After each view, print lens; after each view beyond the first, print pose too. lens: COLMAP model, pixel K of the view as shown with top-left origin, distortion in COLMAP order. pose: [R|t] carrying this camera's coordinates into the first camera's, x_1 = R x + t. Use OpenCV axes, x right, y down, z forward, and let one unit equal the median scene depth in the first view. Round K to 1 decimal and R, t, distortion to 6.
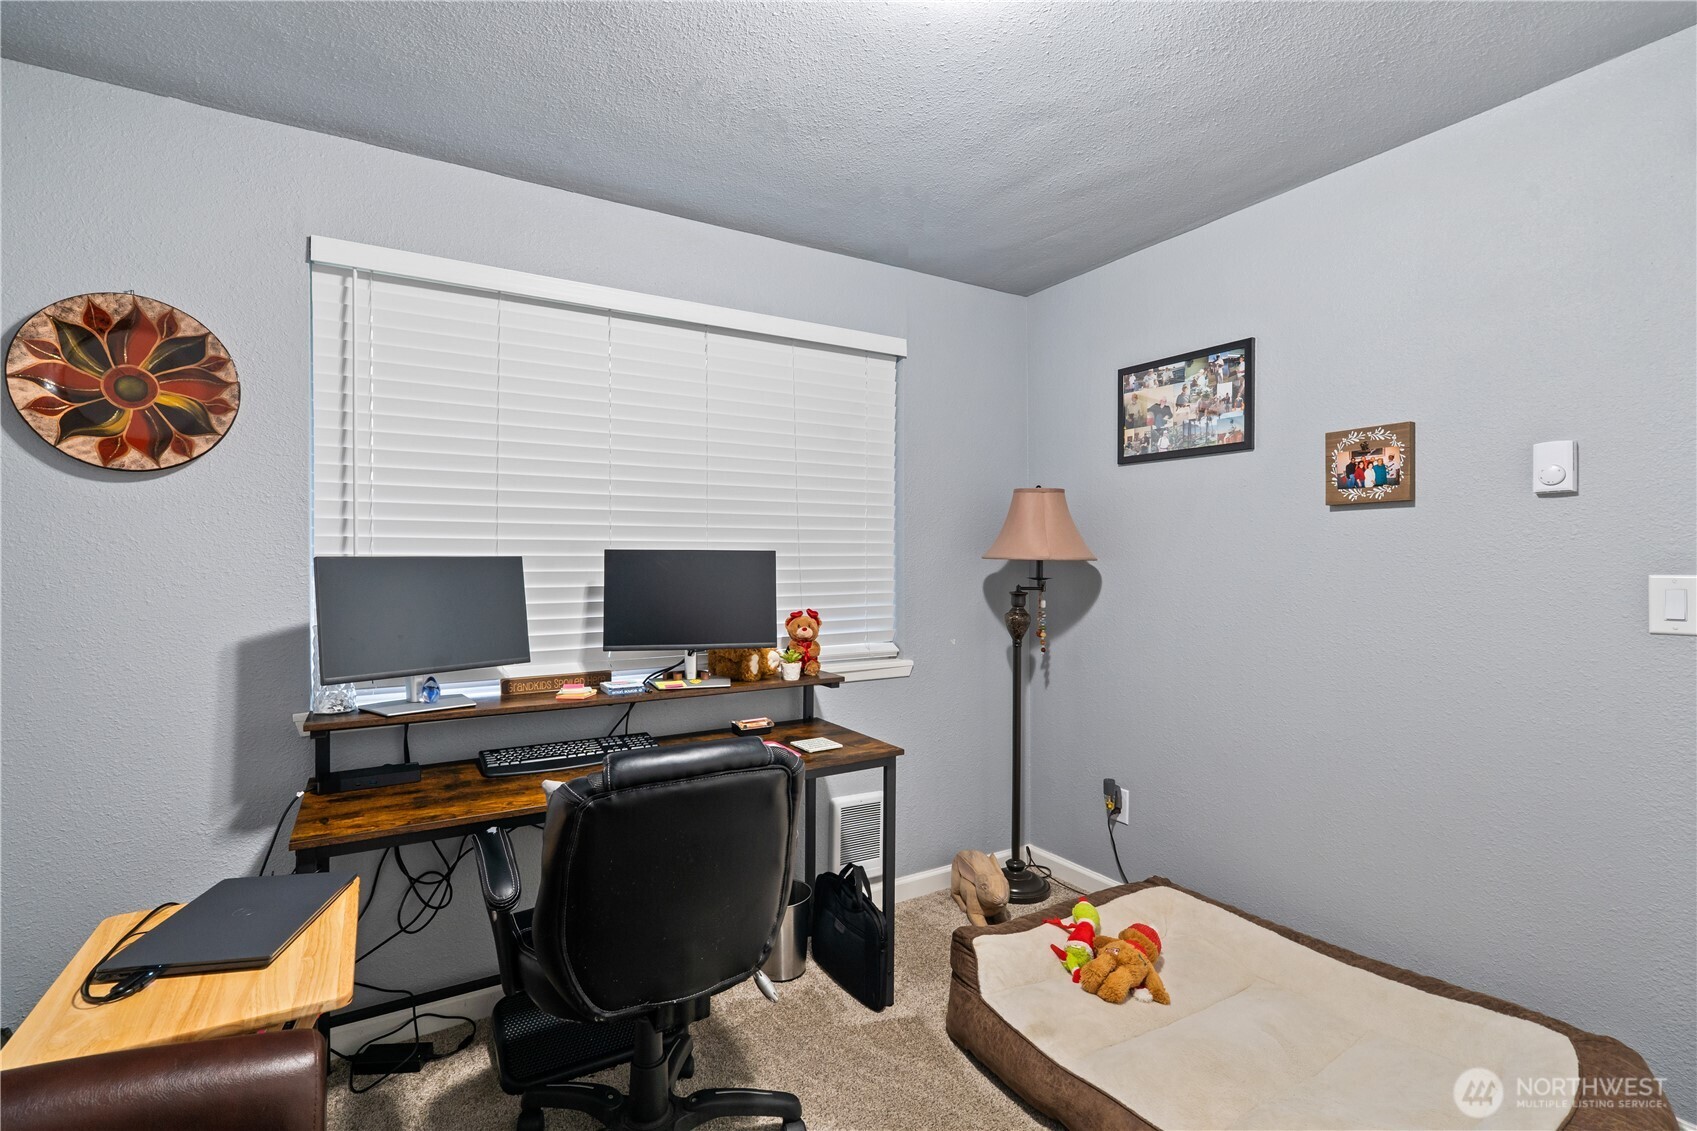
lens RADIAL K [[777.0, 0, 841.8], [0, 777.0, 546.3], [0, 0, 1]] dist [-0.006340, 0.004725]
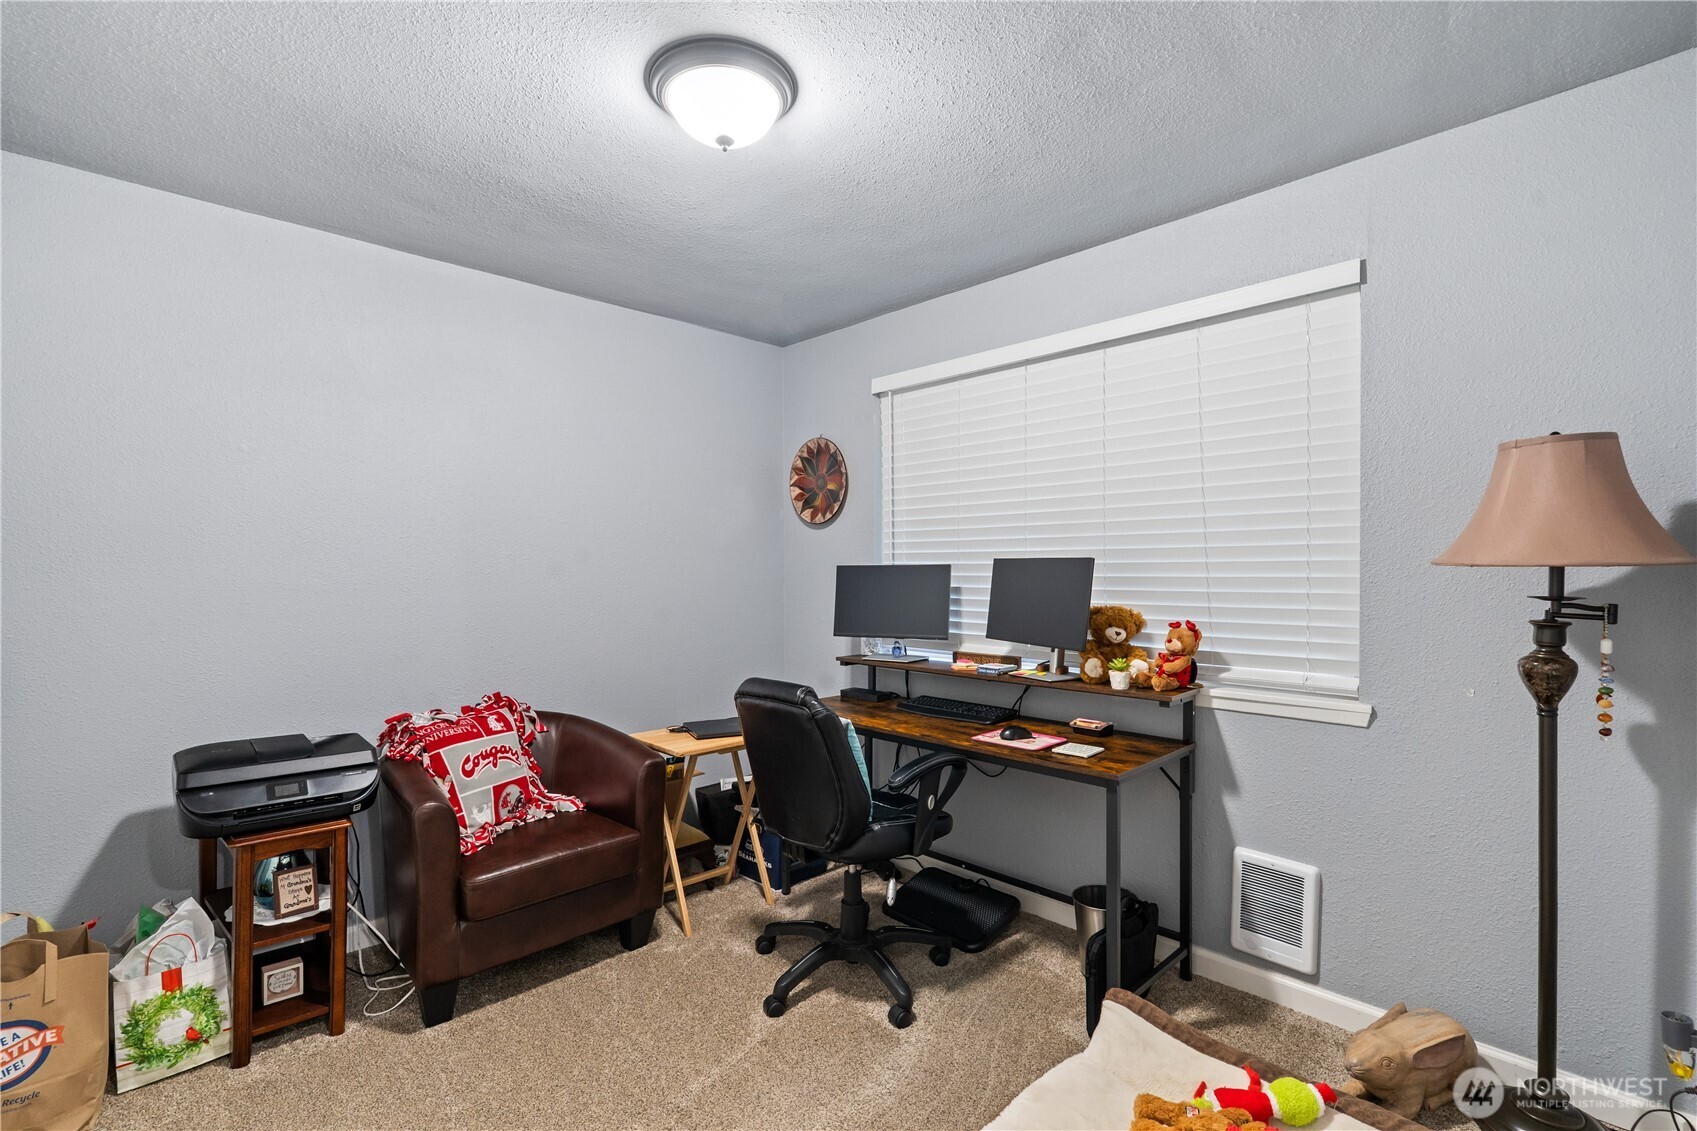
lens RADIAL K [[772.2, 0, 848.5], [0, 772.2, 565.5], [0, 0, 1]] dist [-0.000768, 0.000879]
pose [[0.230093, -0.001980, -0.973167, 0.895372], [0.021632, 0.999761, 0.003080, 0.006762], [0.972928, -0.021761, 0.230080, 0.497324]]
